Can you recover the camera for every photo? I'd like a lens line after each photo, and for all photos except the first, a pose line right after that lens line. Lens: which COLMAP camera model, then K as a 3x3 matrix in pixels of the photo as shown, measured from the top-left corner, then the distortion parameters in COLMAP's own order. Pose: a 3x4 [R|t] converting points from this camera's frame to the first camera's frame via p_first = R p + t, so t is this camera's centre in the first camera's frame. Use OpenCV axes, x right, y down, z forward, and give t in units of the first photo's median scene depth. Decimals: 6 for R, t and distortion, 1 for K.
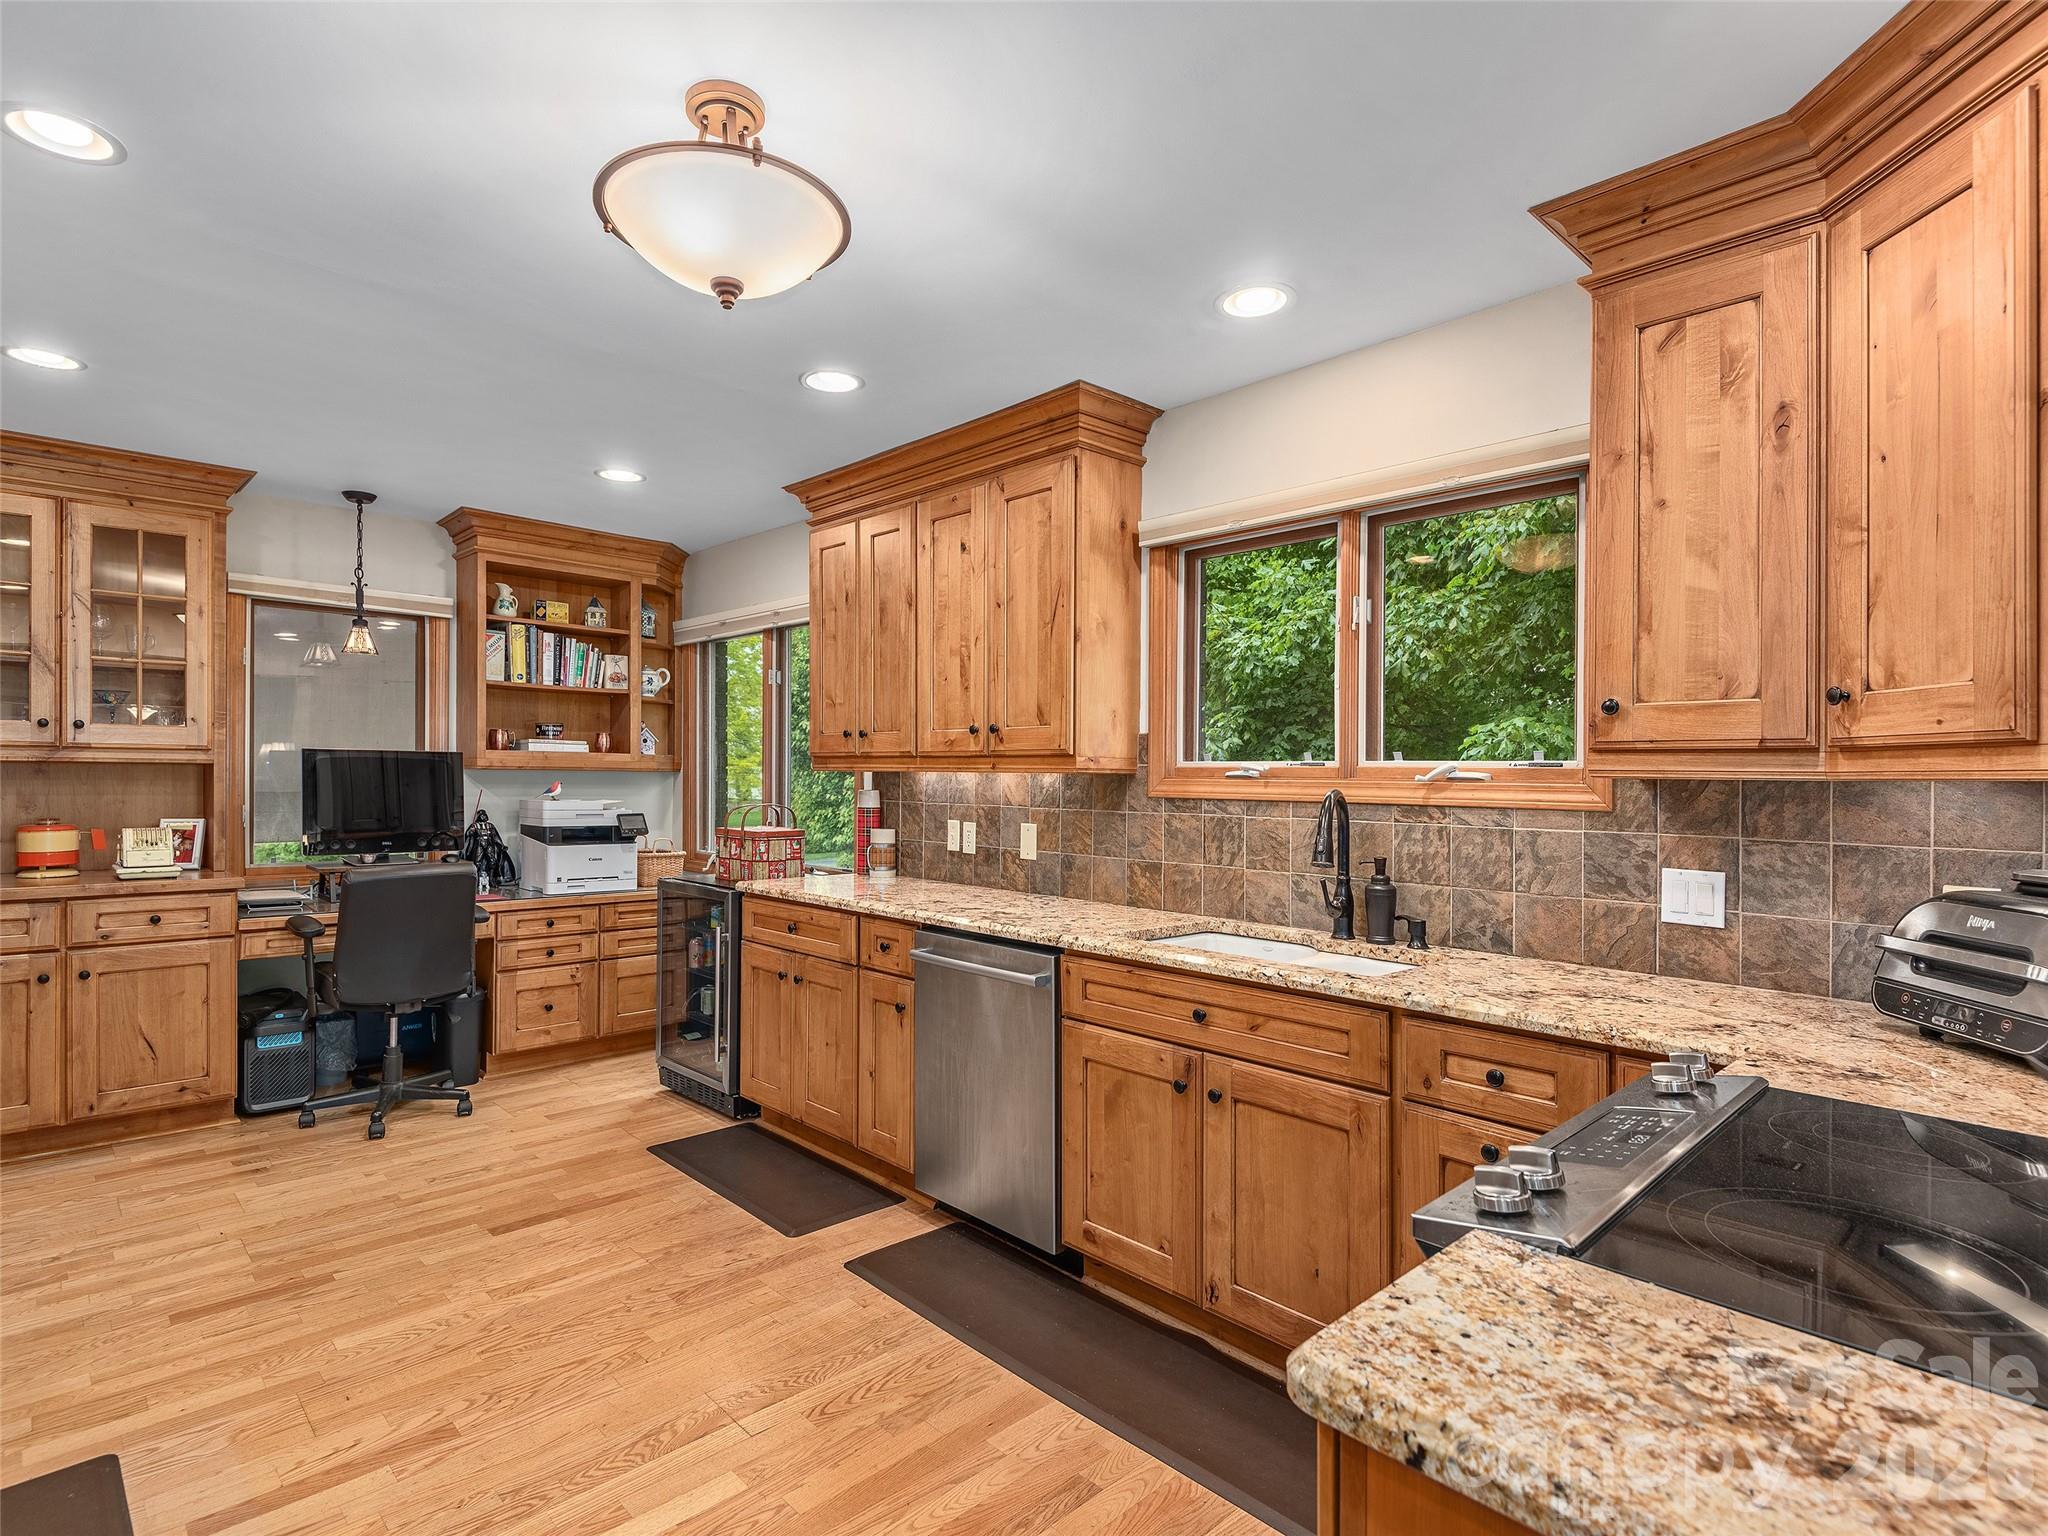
lens RADIAL K [[1037.6, 0, 1024.0], [0, 1037.6, 768.0], [0, 0, 1]] dist [-0.050740, 0.001088]
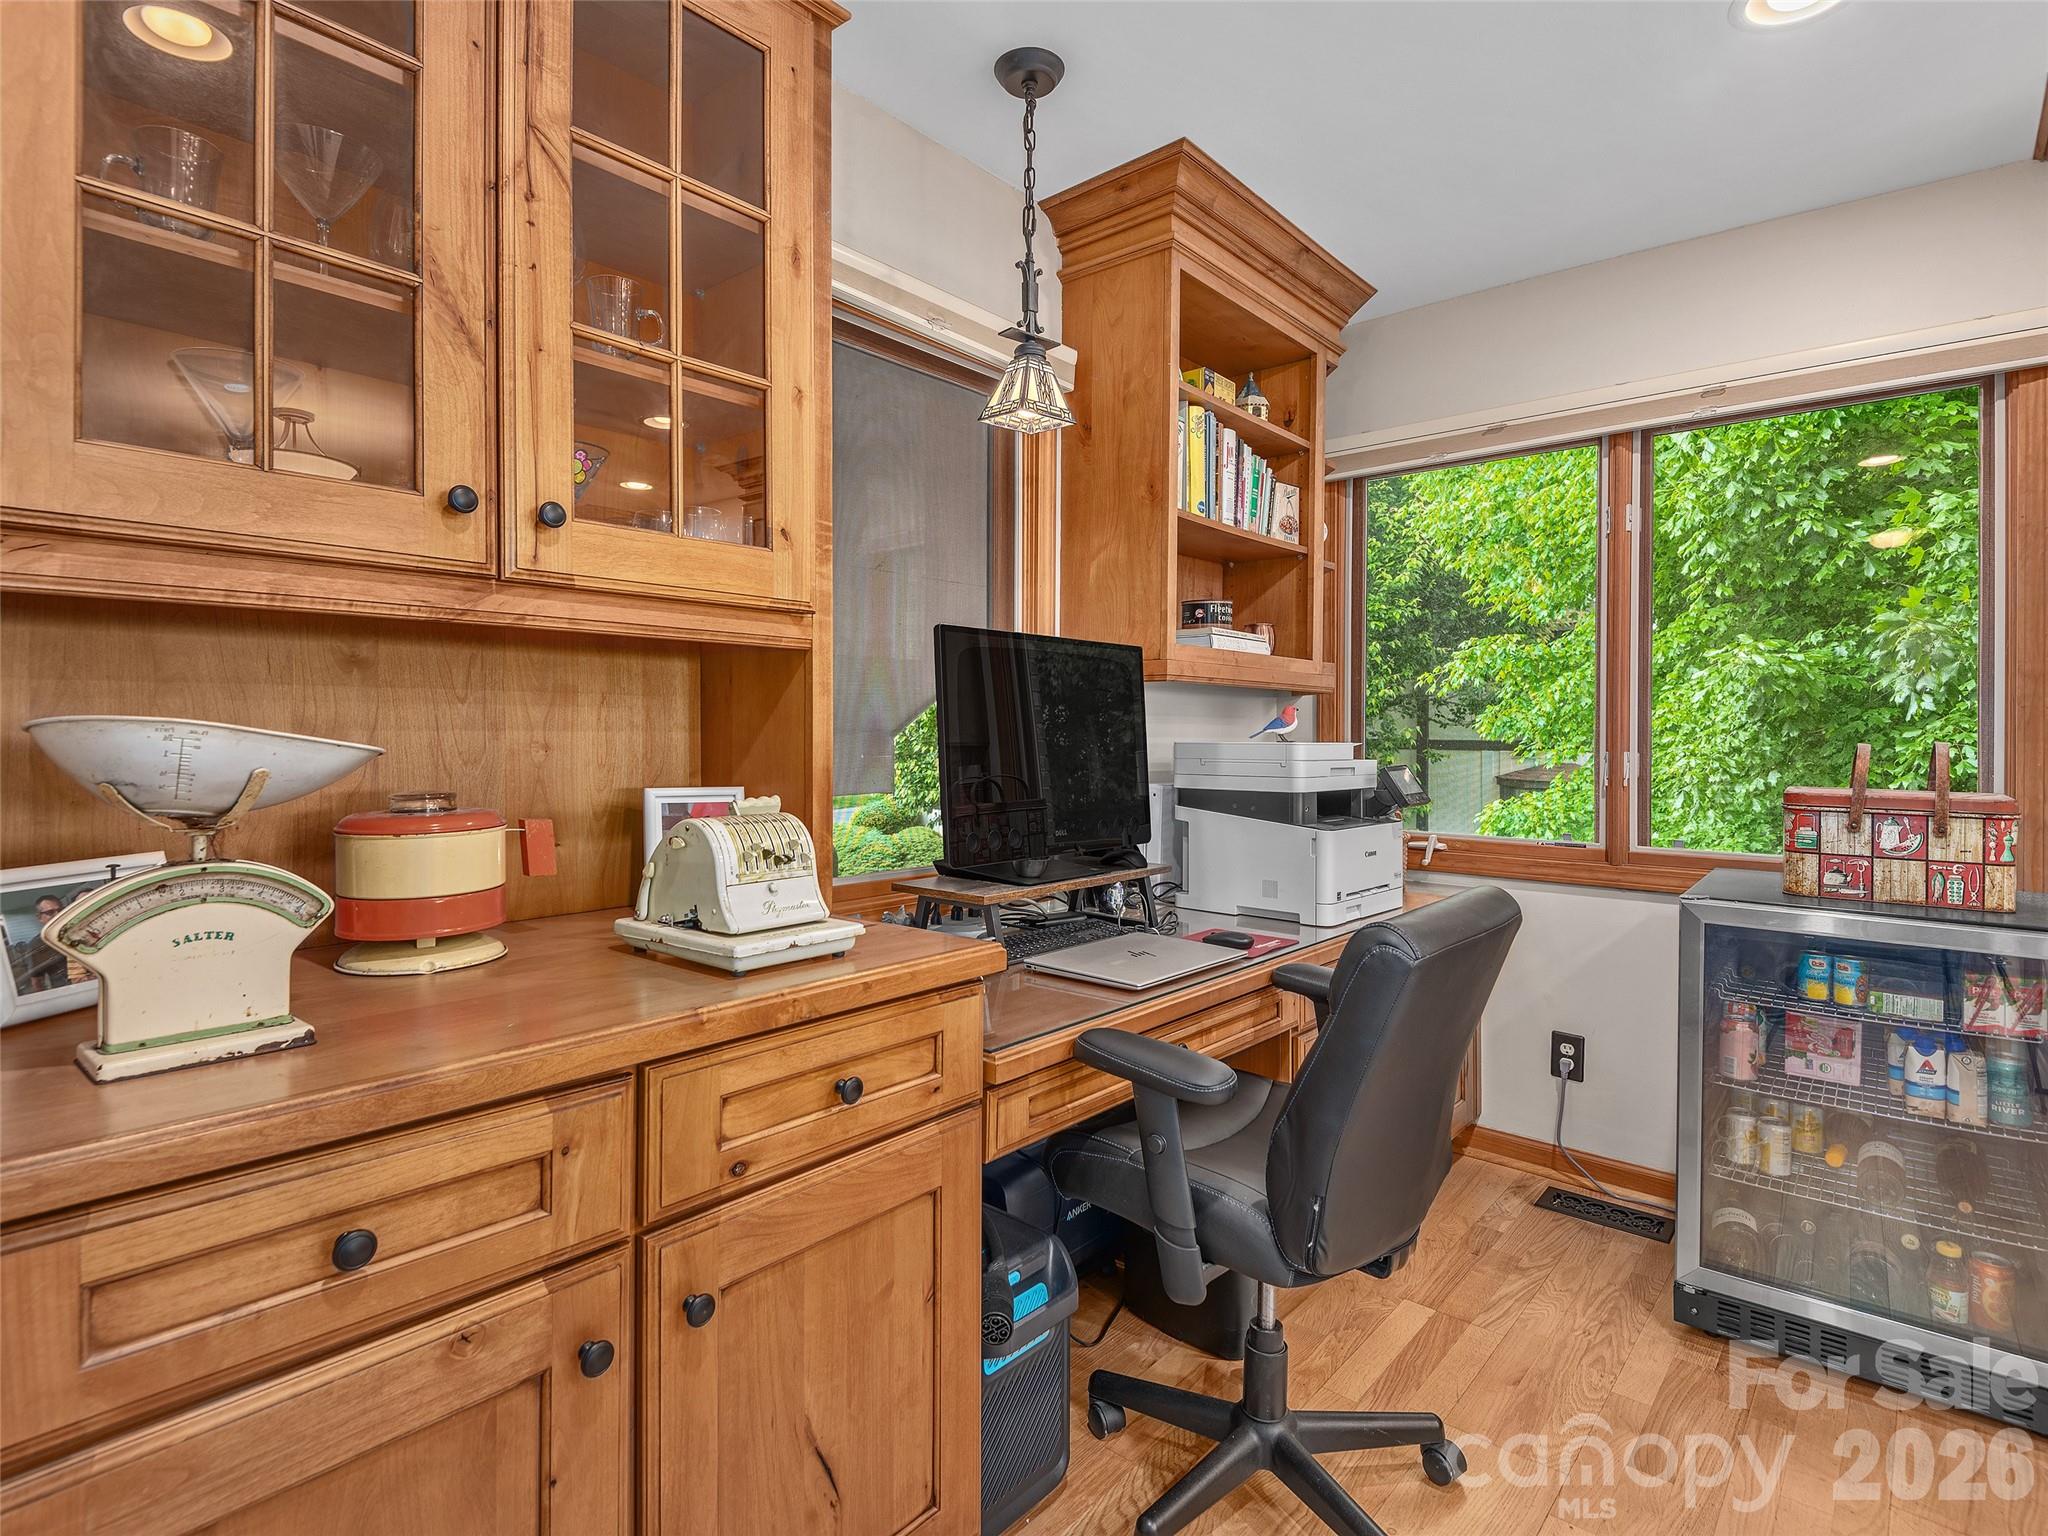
lens RADIAL K [[1032.9, 0, 1025.3], [0, 1032.9, 723.4], [0, 0, 1]] dist [-0.001925, -0.000149]
pose [[0.996195, -0.002721, 0.087115, -0.818968], [0.002578, 0.999995, 0.001755, 0.026773], [-0.087119, -0.001524, 0.996197, 0.629491]]
